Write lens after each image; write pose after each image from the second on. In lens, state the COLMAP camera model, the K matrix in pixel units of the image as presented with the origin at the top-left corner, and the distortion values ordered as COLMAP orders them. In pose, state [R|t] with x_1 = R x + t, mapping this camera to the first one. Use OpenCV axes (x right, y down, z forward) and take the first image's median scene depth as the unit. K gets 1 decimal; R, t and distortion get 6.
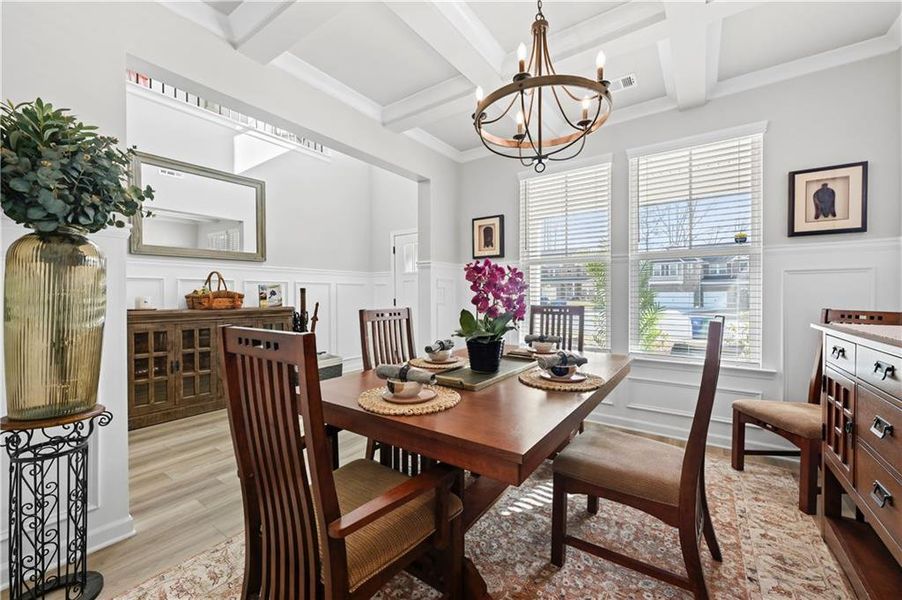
lens RADIAL K [[366.8, 0, 456.4], [0, 366.8, 296.9], [0, 0, 1]] dist [-0.000537, -0.000347]
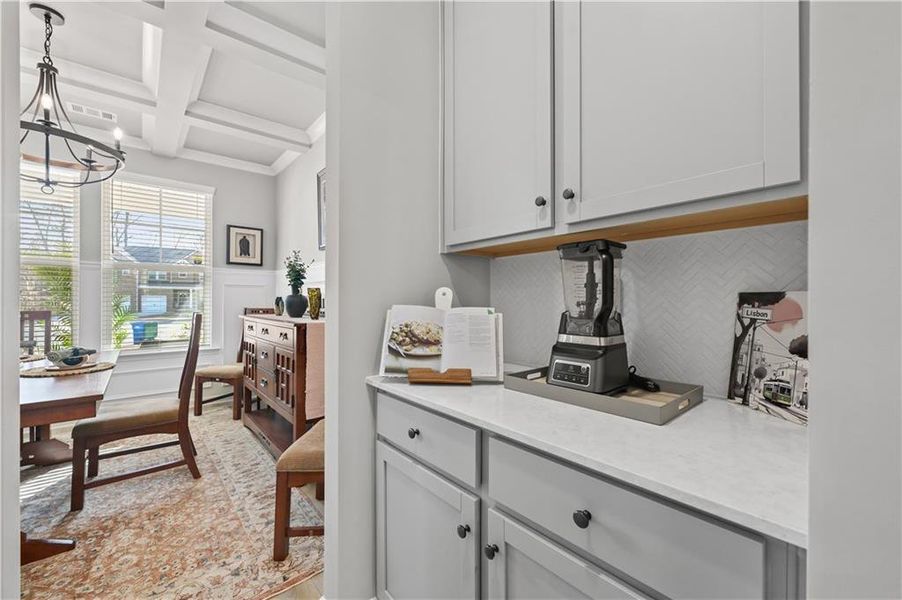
lens RADIAL K [[366.8, 0, 450.4], [0, 366.8, 299.6], [0, 0, 1]] dist [-0.000537, -0.000347]
pose [[0.265943, 0.003050, 0.963984, -0.544017], [0.000481, 0.999994, -0.003297, -0.001408], [-0.963989, 0.001340, 0.265940, -0.532848]]
